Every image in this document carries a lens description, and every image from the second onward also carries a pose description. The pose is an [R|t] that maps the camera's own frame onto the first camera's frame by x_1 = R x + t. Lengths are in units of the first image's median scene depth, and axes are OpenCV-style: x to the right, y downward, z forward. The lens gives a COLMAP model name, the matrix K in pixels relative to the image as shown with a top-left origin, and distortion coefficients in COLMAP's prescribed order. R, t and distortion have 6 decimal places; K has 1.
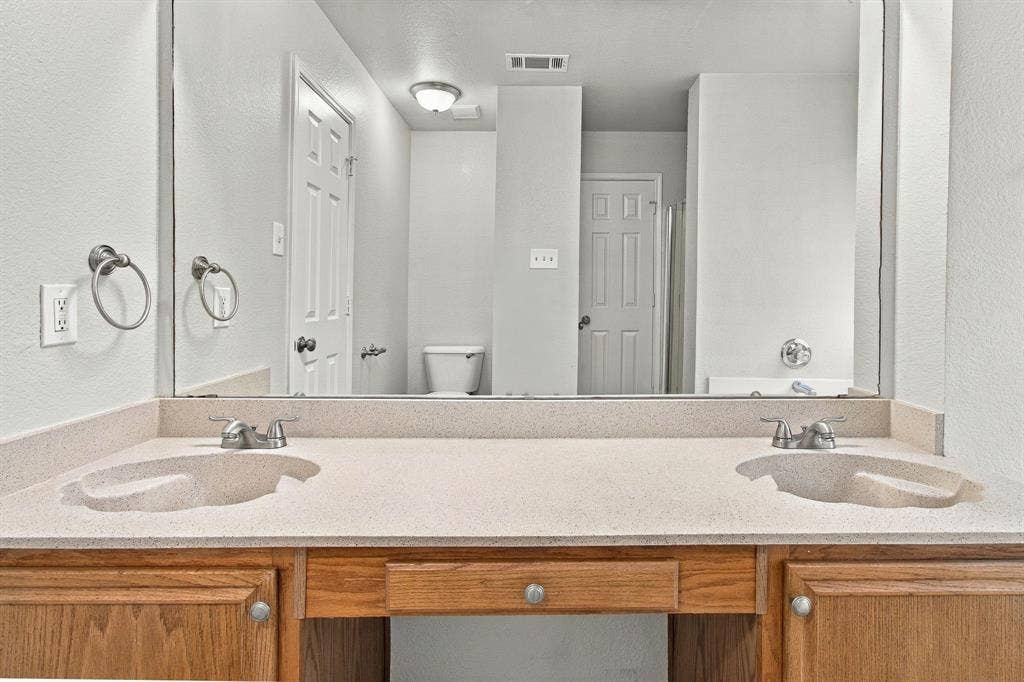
lens RADIAL K [[521.5, 0, 553.1], [0, 521.5, 292.0], [0, 0, 1]] dist [-0.020784, 0.000072]
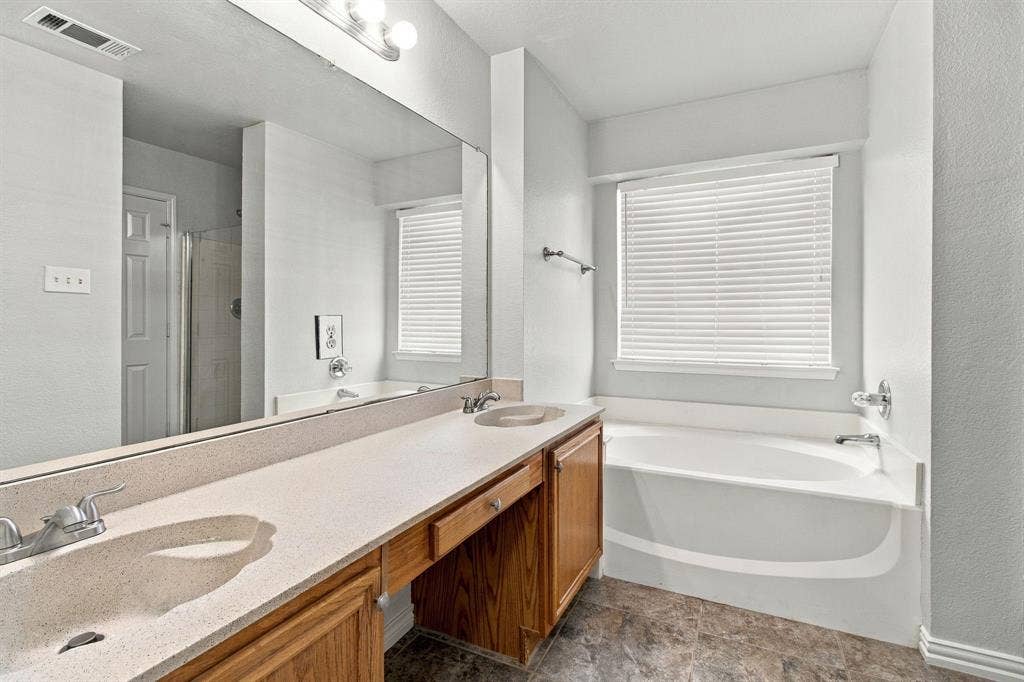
lens RADIAL K [[475.4, 0, 510.5], [0, 475.4, 325.8], [0, 0, 1]] dist [-0.012903, 0.008963]
pose [[0.480031, -0.018761, 0.877051, -0.802275], [0.008296, 0.999824, 0.016847, -0.000827], [-0.877212, -0.000811, 0.480102, 0.156710]]
